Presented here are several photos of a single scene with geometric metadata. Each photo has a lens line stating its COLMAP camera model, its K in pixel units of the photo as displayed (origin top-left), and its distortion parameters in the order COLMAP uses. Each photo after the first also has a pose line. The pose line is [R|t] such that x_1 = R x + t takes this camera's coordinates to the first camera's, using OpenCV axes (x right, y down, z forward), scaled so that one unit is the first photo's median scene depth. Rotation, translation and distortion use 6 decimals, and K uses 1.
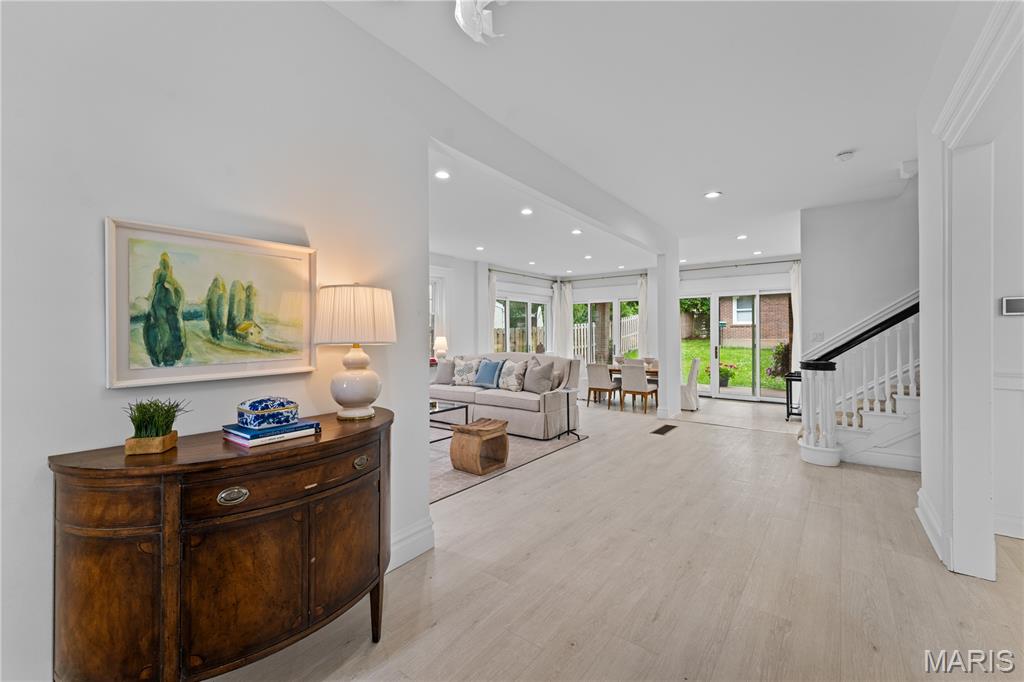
lens RADIAL K [[421.0, 0, 507.3], [0, 421.0, 322.1], [0, 0, 1]] dist [-0.002189, -0.000126]
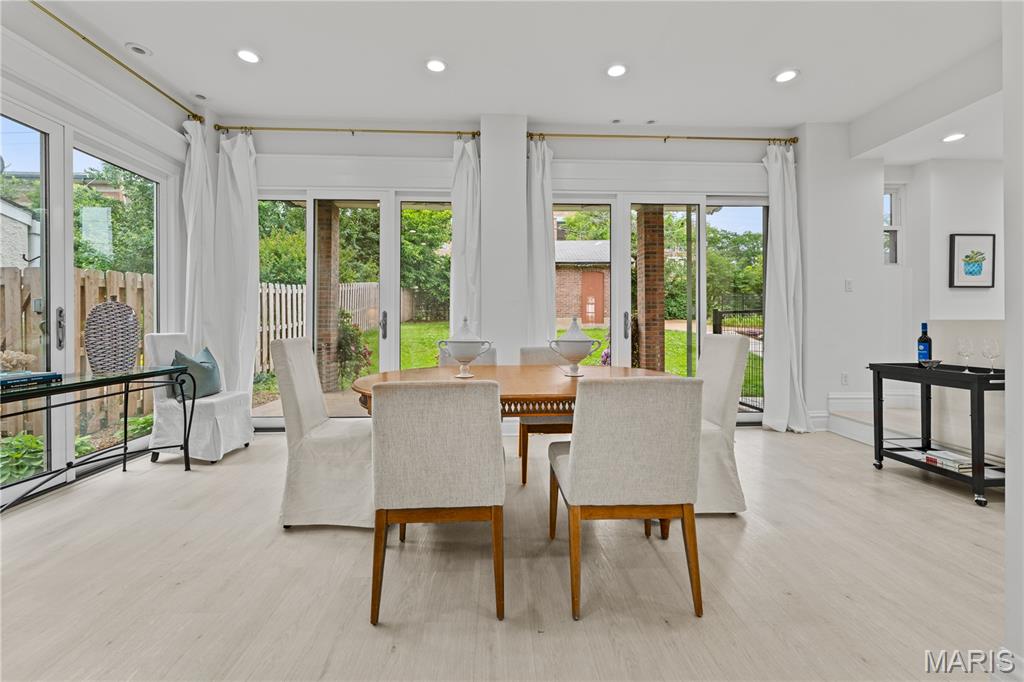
lens RADIAL K [[421.0, 0, 507.3], [0, 421.0, 322.1], [0, 0, 1]] dist [-0.002189, -0.000126]
pose [[0.759041, 0.000452, 0.651042, 0.086163], [-0.018952, 0.999591, 0.021401, 0.049399], [-0.650767, -0.028583, 0.758740, 0.598665]]
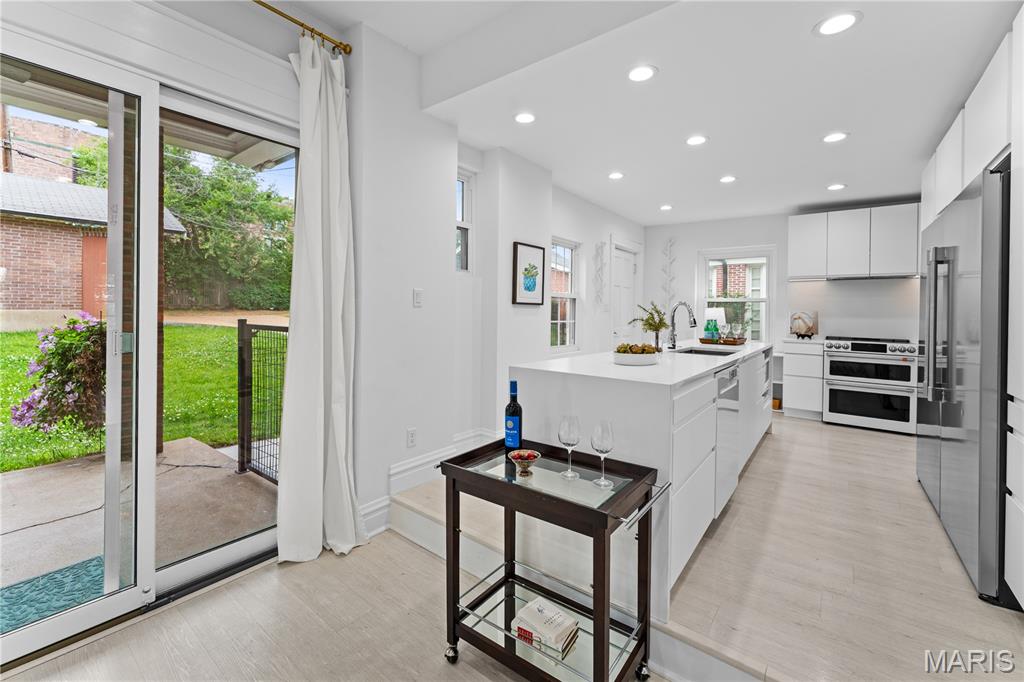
lens RADIAL K [[424.8, 0, 507.6], [0, 424.8, 313.1], [0, 0, 1]] dist [0.000765, 0.000091]
pose [[-0.010260, -0.006710, 0.999925, 0.291770], [-0.039859, 0.999185, 0.006296, 0.025687], [-0.999153, -0.039792, -0.010519, 0.631833]]
